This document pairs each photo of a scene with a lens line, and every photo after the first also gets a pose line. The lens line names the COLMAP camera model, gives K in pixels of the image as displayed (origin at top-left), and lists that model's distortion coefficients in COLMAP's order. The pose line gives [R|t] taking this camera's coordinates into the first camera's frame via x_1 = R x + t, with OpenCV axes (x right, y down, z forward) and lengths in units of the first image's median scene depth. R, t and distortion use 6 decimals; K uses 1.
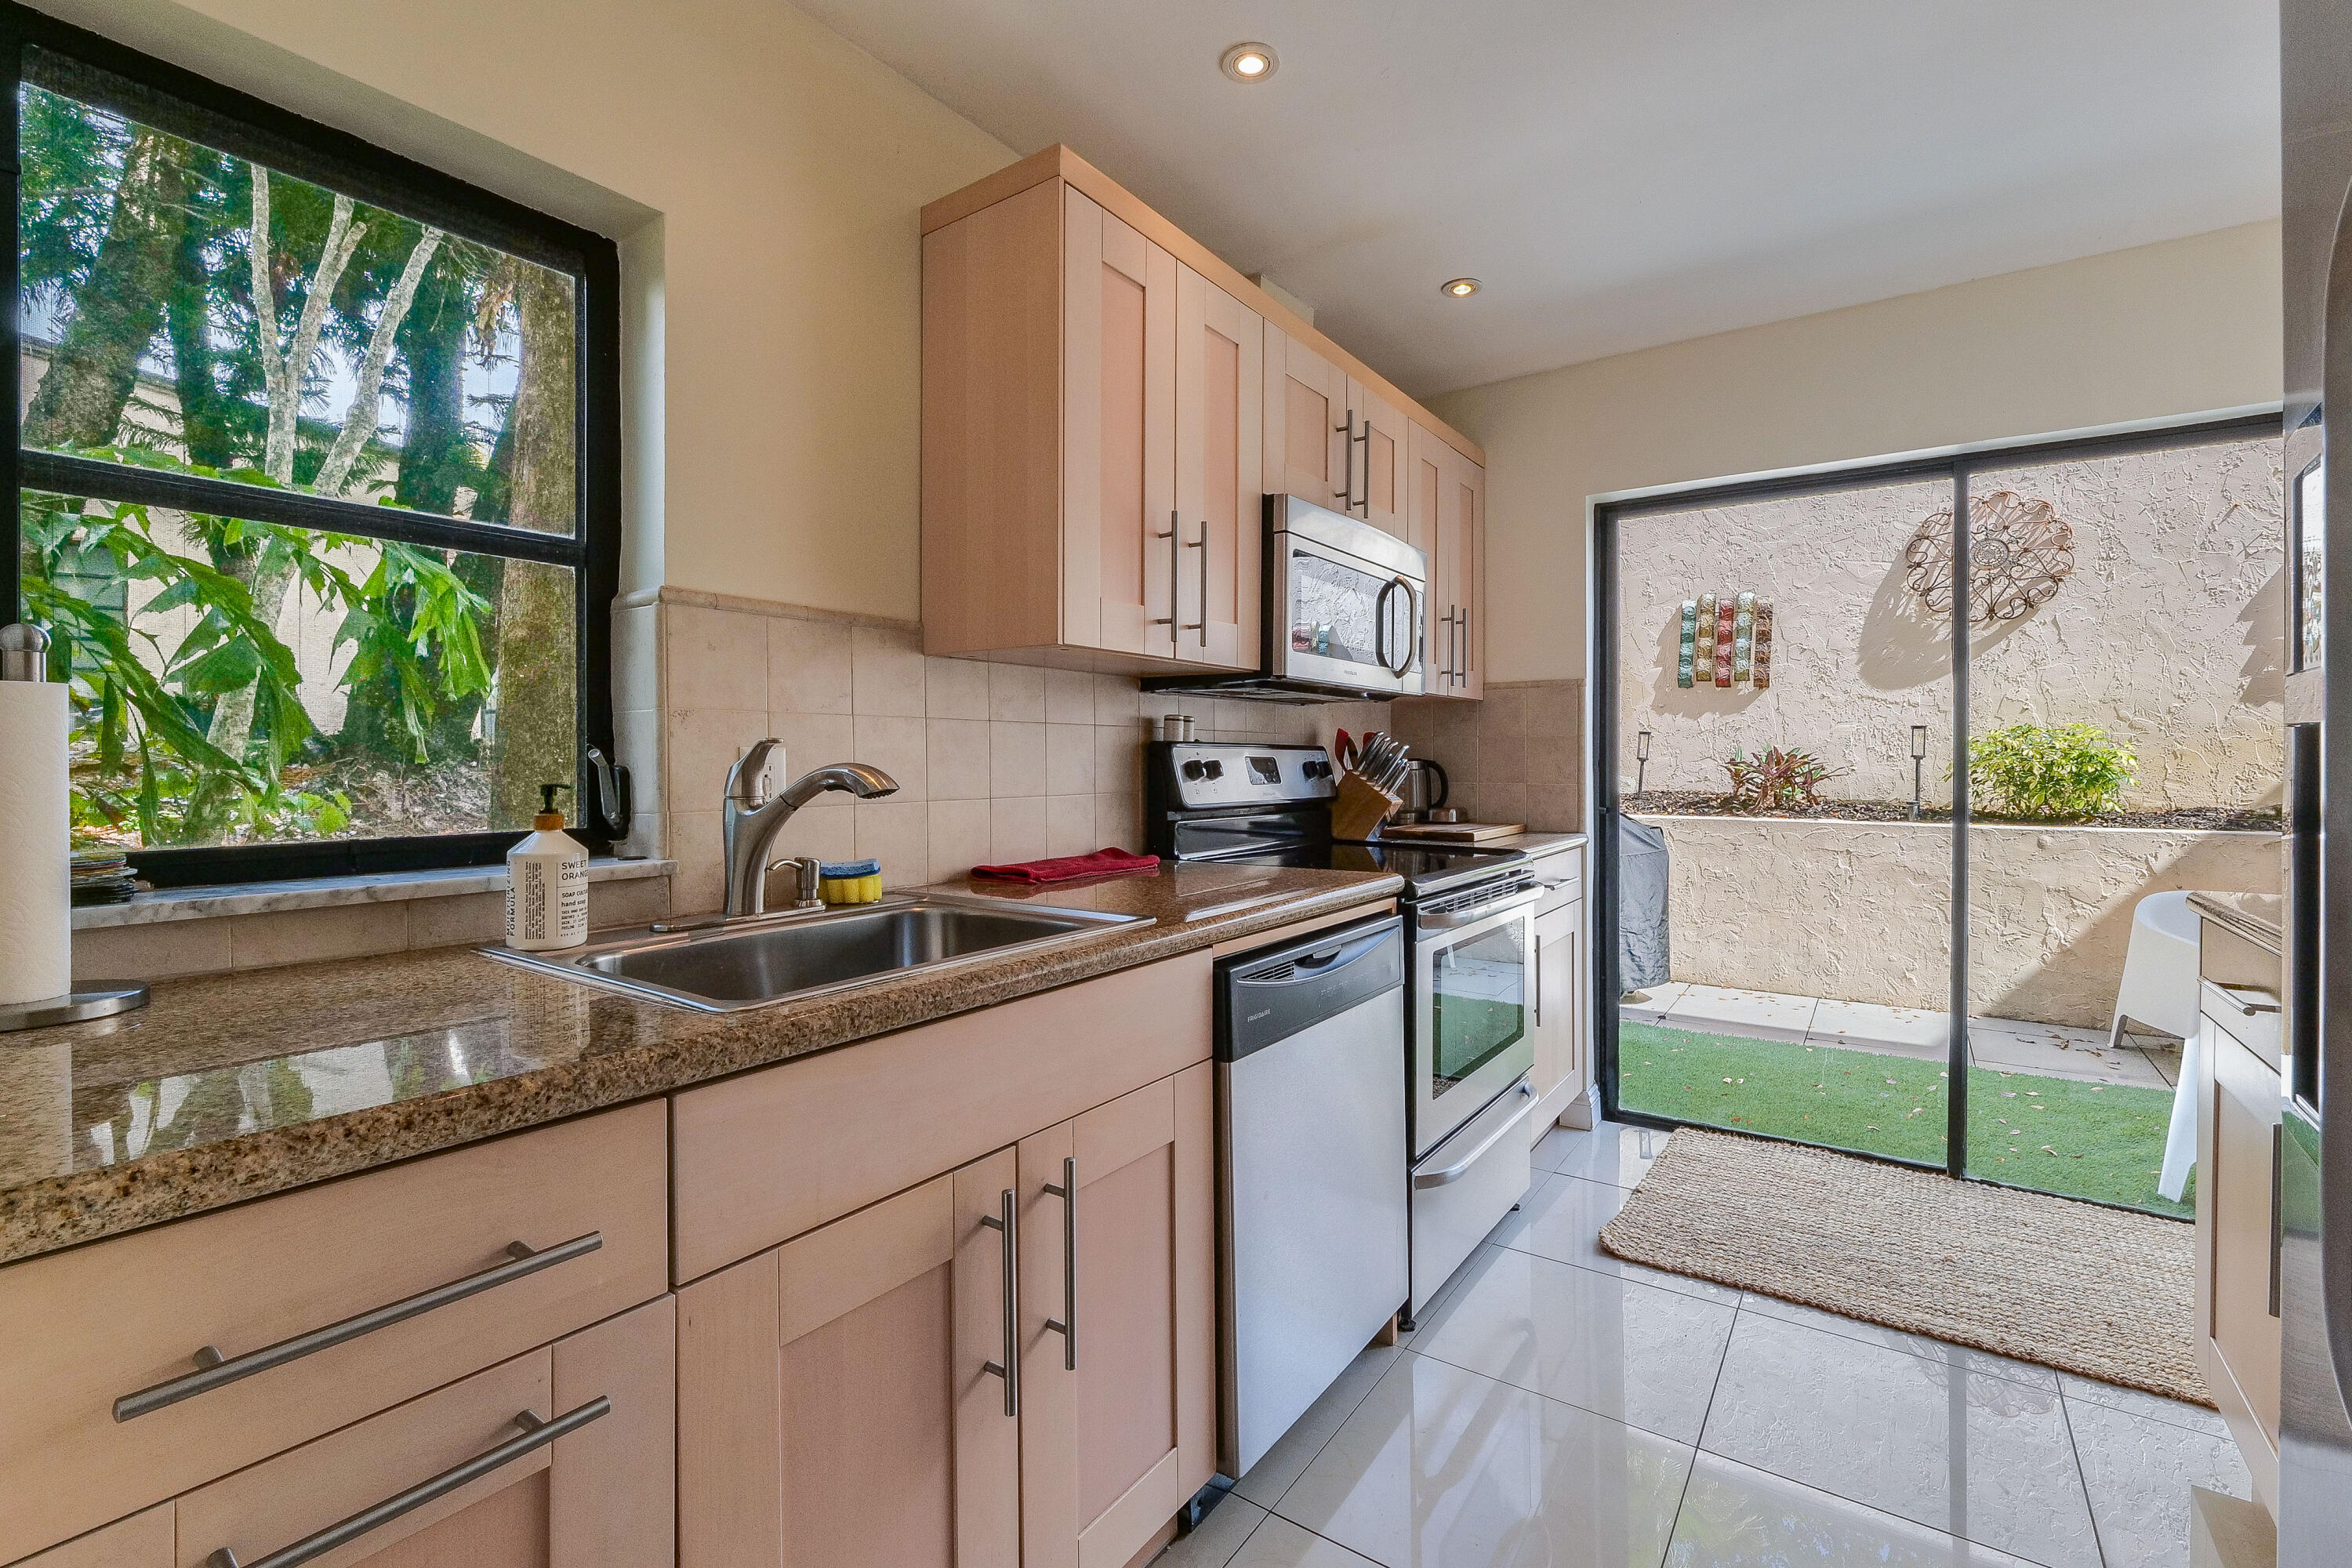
lens RADIAL K [[1004.6, 0, 1199.1], [0, 1004.6, 767.9], [0, 0, 1]] dist [-0.008478, 0.000740]
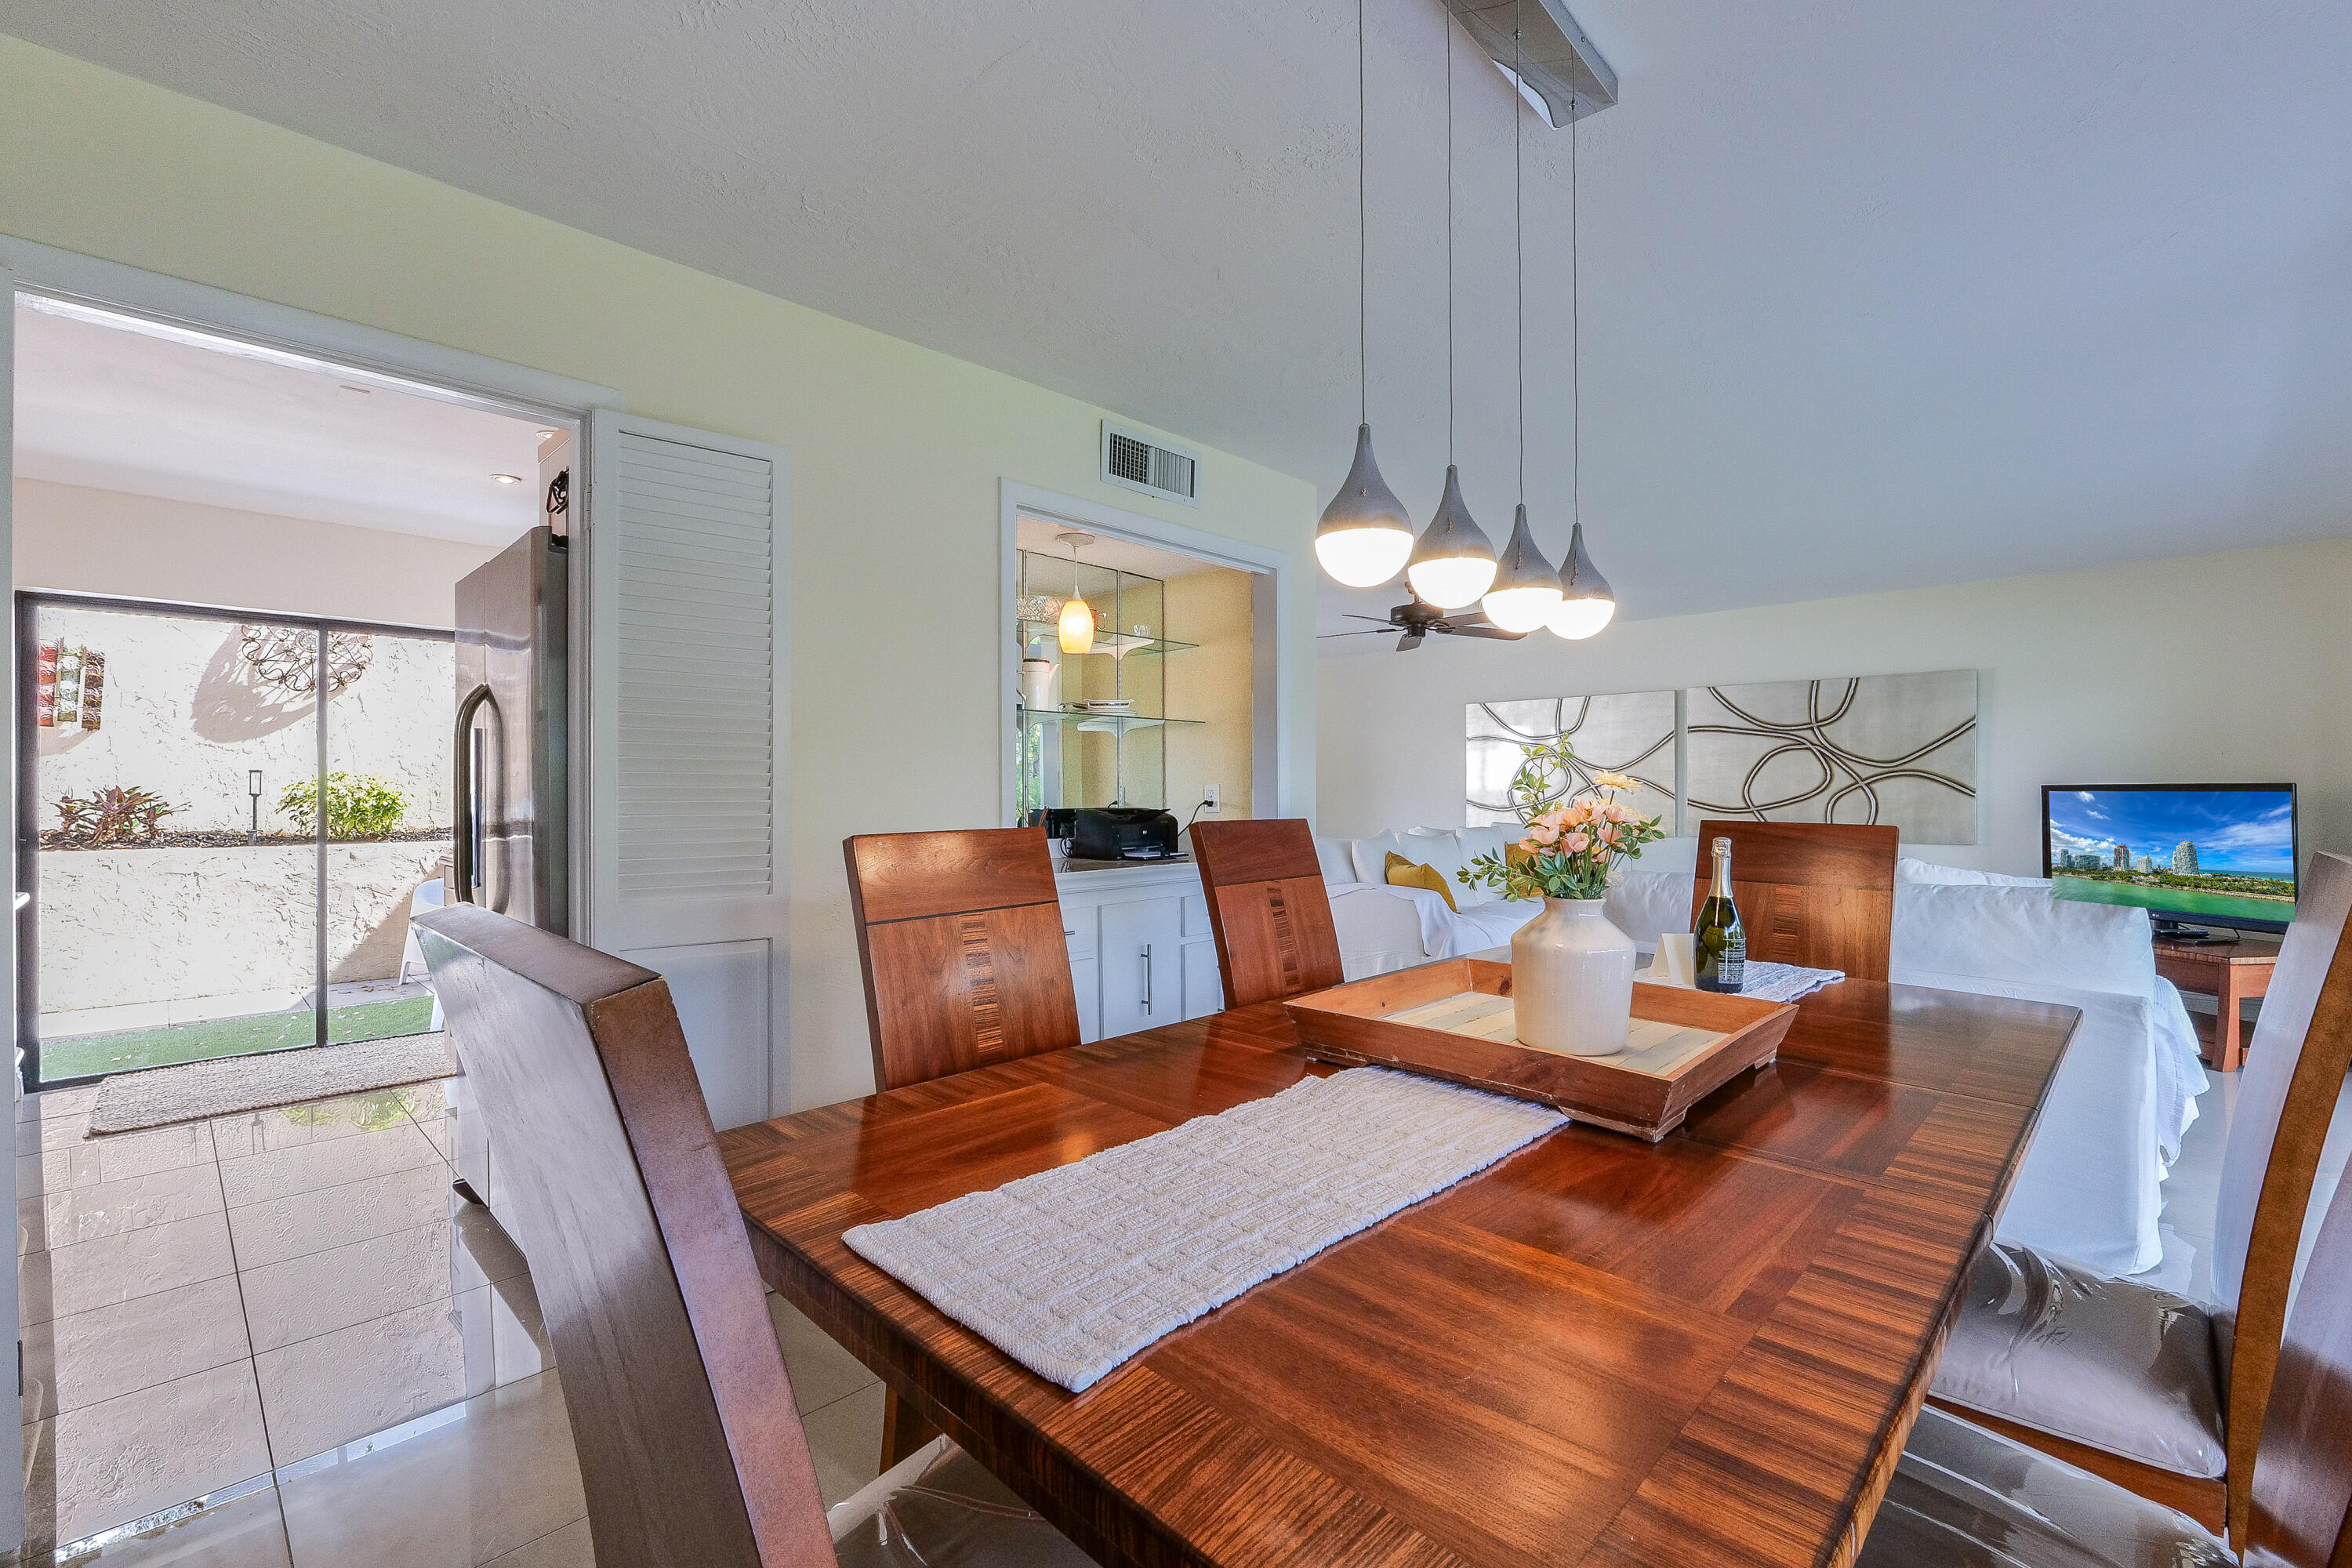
lens RADIAL K [[1004.6, 0, 1165.2], [0, 1004.6, 789.7], [0, 0, 1]] dist [-0.008478, 0.000740]
pose [[0.166324, 0.004061, 0.986063, -0.329232], [0.008801, 0.999946, -0.005603, -0.000422], [-0.986032, 0.009610, 0.166279, -0.338179]]
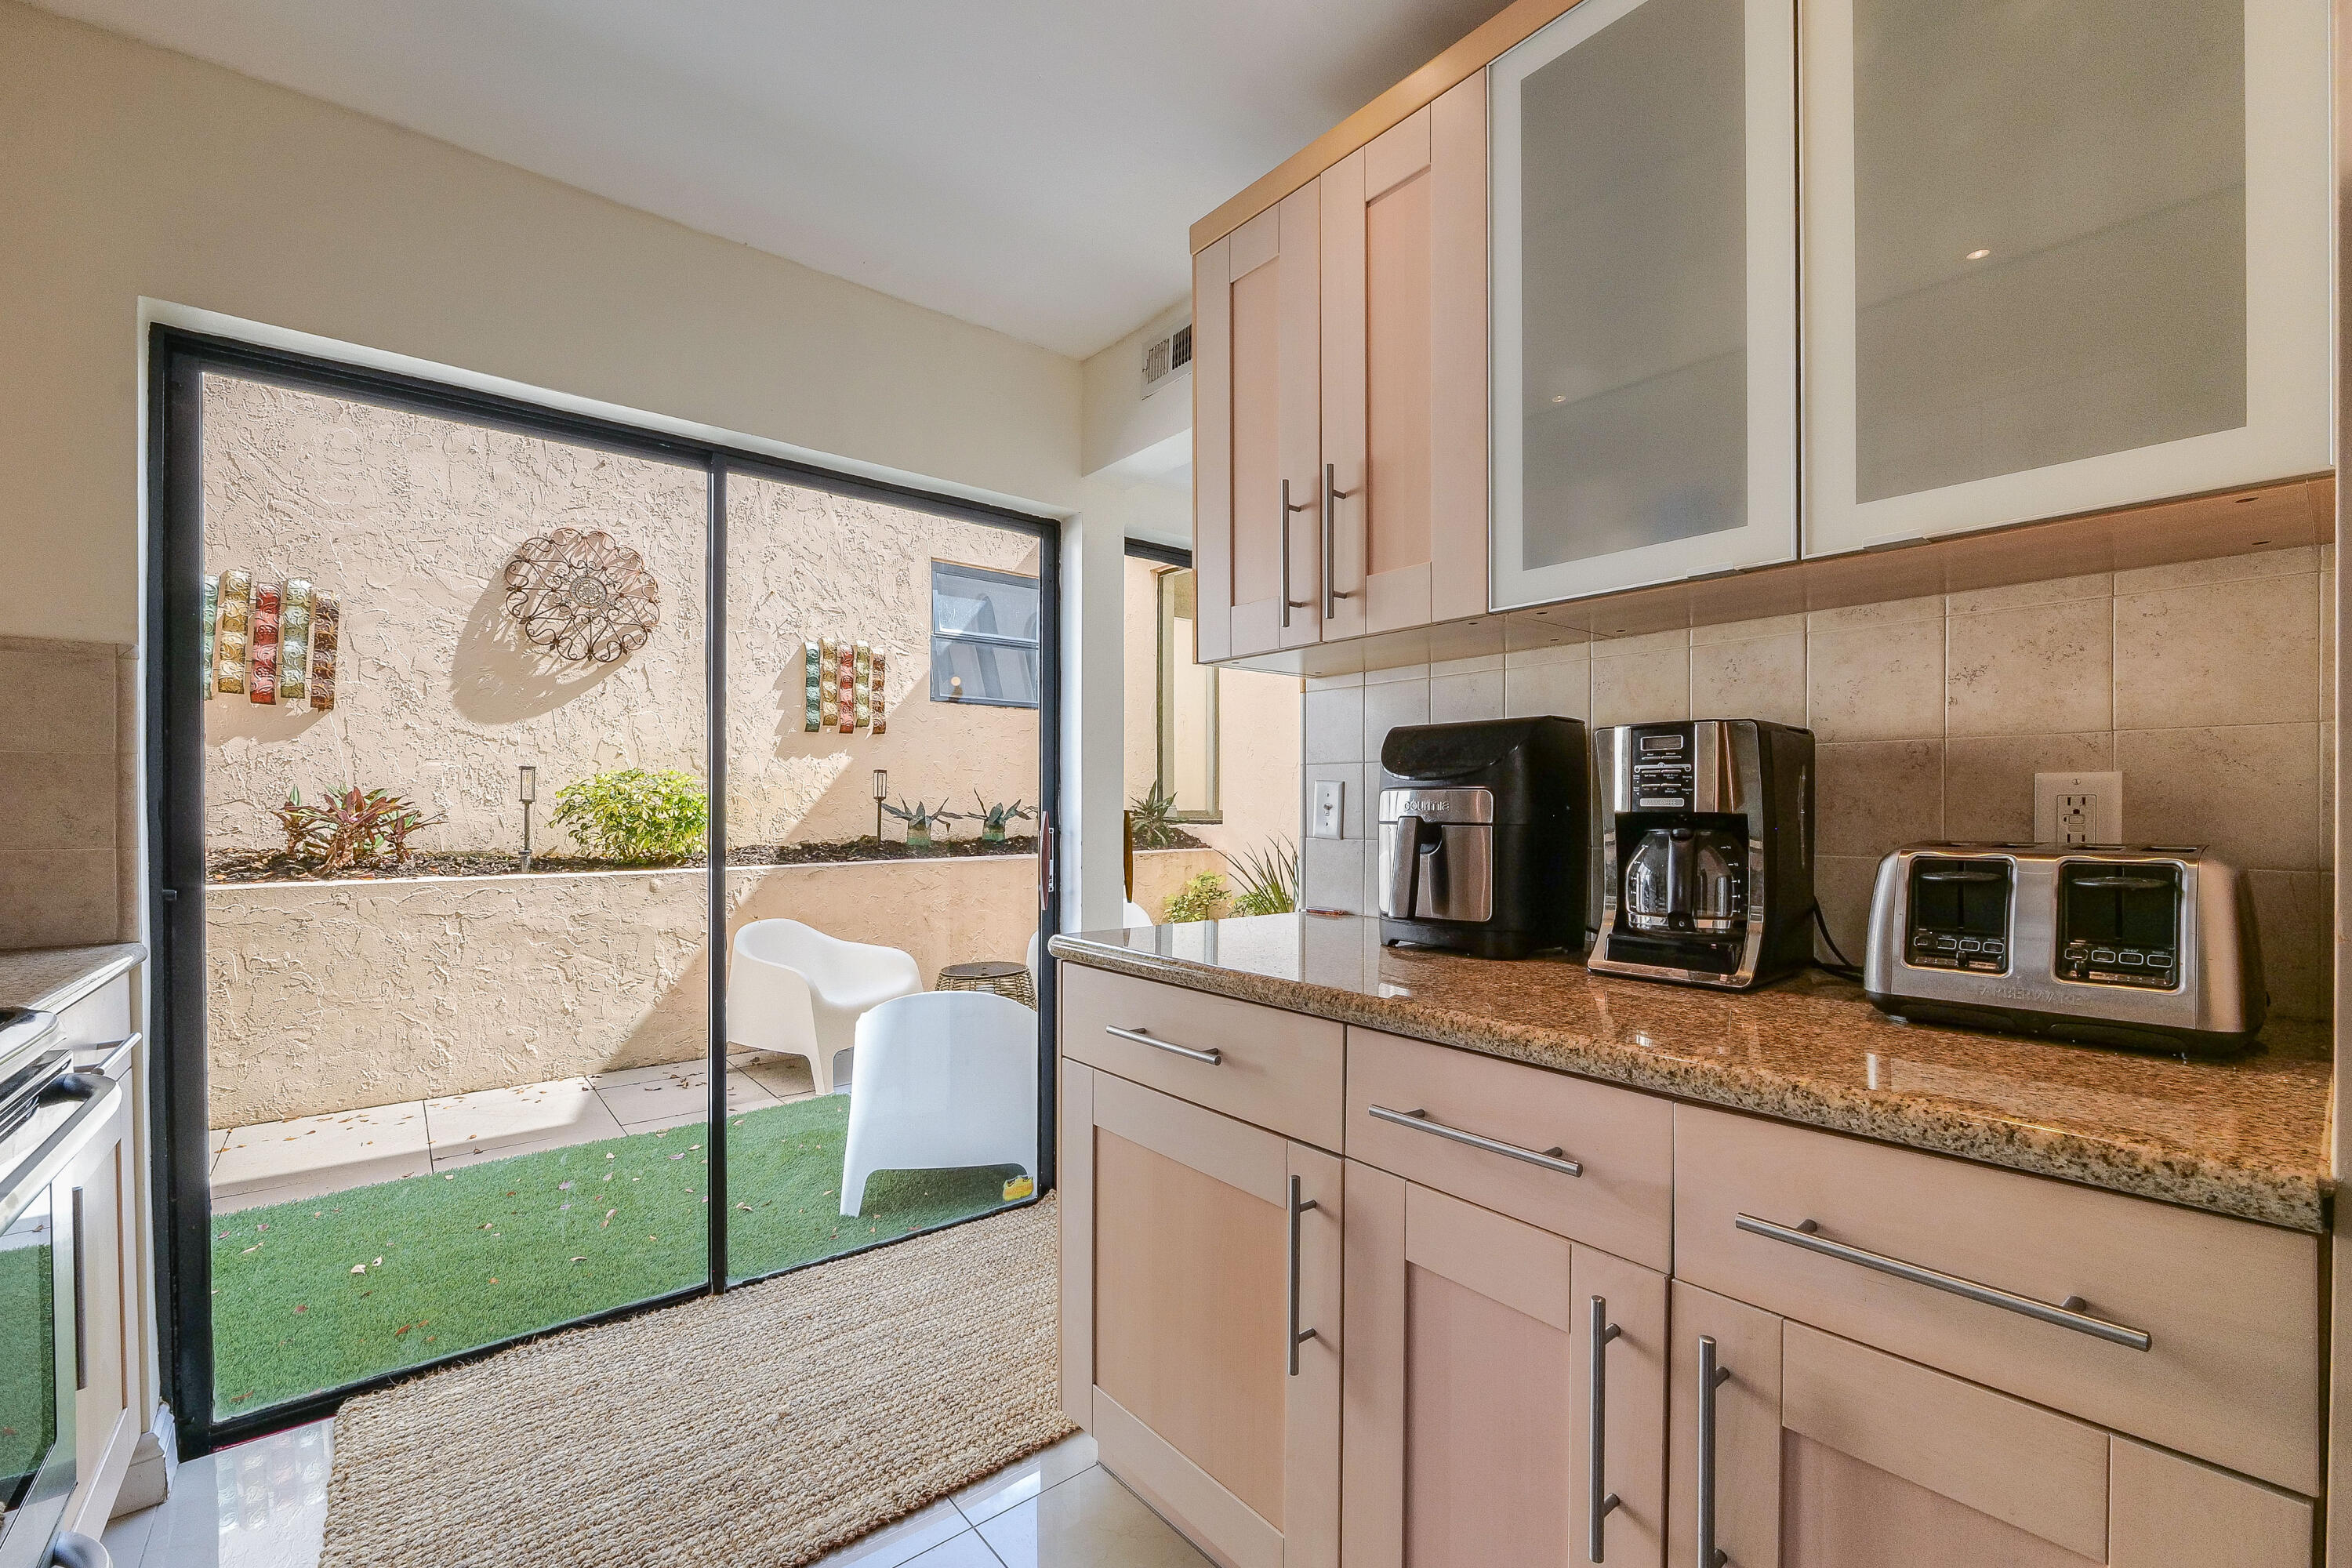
lens RADIAL K [[1004.6, 0, 1157.6], [0, 1004.6, 811.4], [0, 0, 1]] dist [-0.008478, 0.000740]
pose [[0.295105, -0.004345, 0.955455, 0.025712], [0.006513, 0.999976, 0.002536, -0.000242], [-0.955442, 0.005475, 0.295127, 0.192309]]
